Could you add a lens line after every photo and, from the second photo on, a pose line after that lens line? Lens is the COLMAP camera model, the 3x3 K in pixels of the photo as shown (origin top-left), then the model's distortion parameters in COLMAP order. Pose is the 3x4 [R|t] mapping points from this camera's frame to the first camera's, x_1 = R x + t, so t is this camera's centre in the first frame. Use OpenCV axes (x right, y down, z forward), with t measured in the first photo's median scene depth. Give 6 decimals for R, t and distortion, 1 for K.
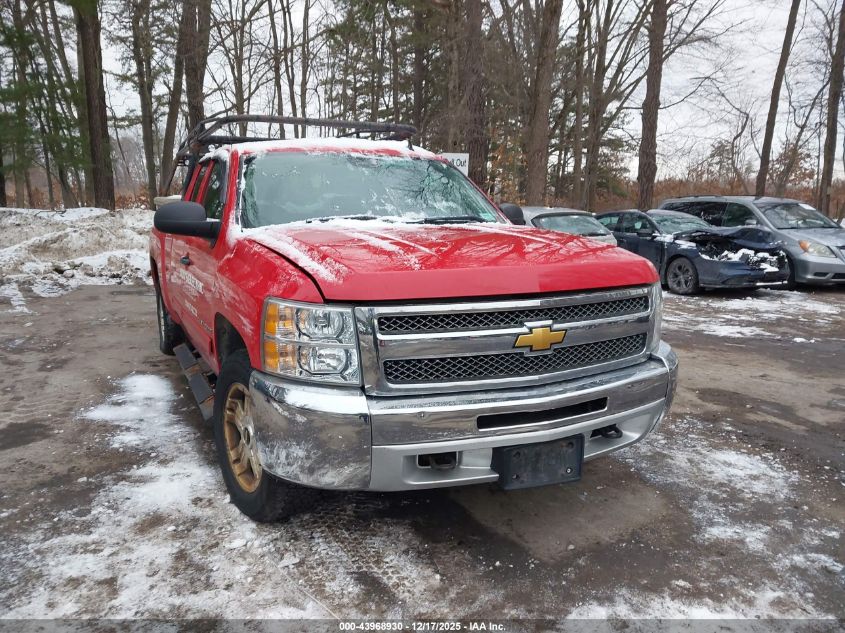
lens RADIAL K [[654.4, 0, 417.2], [0, 654.4, 317.5], [0, 0, 1]] dist [0.020449, -0.012997]
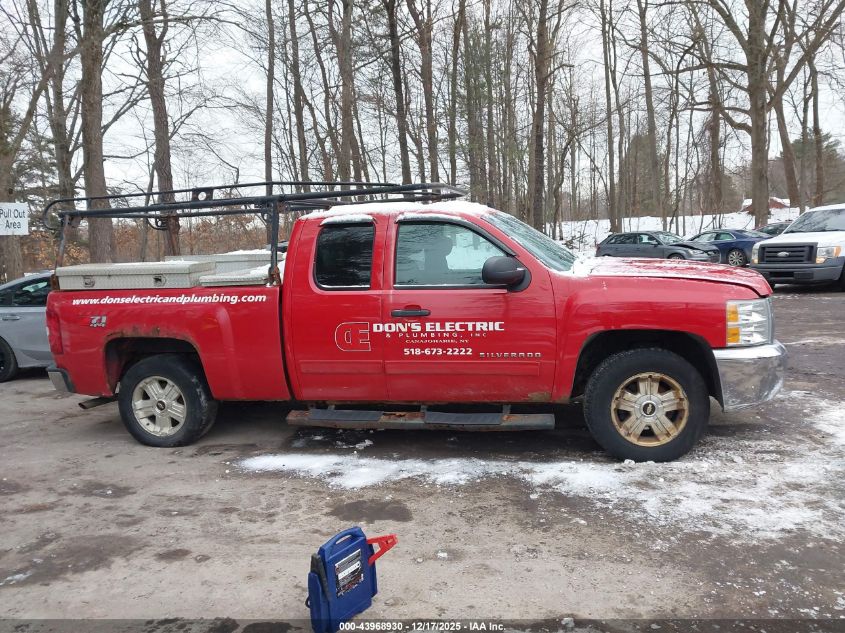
lens RADIAL K [[639.7, 0, 424.8], [0, 639.7, 324.4], [0, 0, 1]] dist [0.023320, -0.011731]
pose [[0.651984, -0.141887, 0.744839, -1.754920], [0.181595, 0.982966, 0.028292, -0.149181], [-0.736166, 0.116813, 0.666644, 0.420691]]
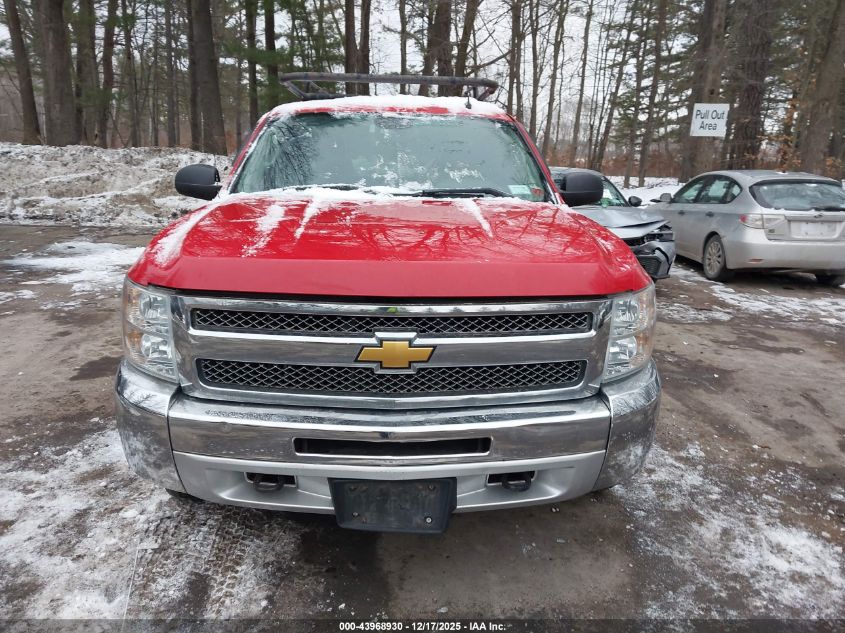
lens RADIAL K [[654.4, 0, 417.2], [0, 654.4, 317.5], [0, 0, 1]] dist [0.020449, -0.012997]
pose [[0.918461, 0.111781, -0.379386, 0.464124], [-0.085930, 0.992715, 0.084461, -0.074417], [0.386063, -0.044974, 0.921375, 0.249954]]
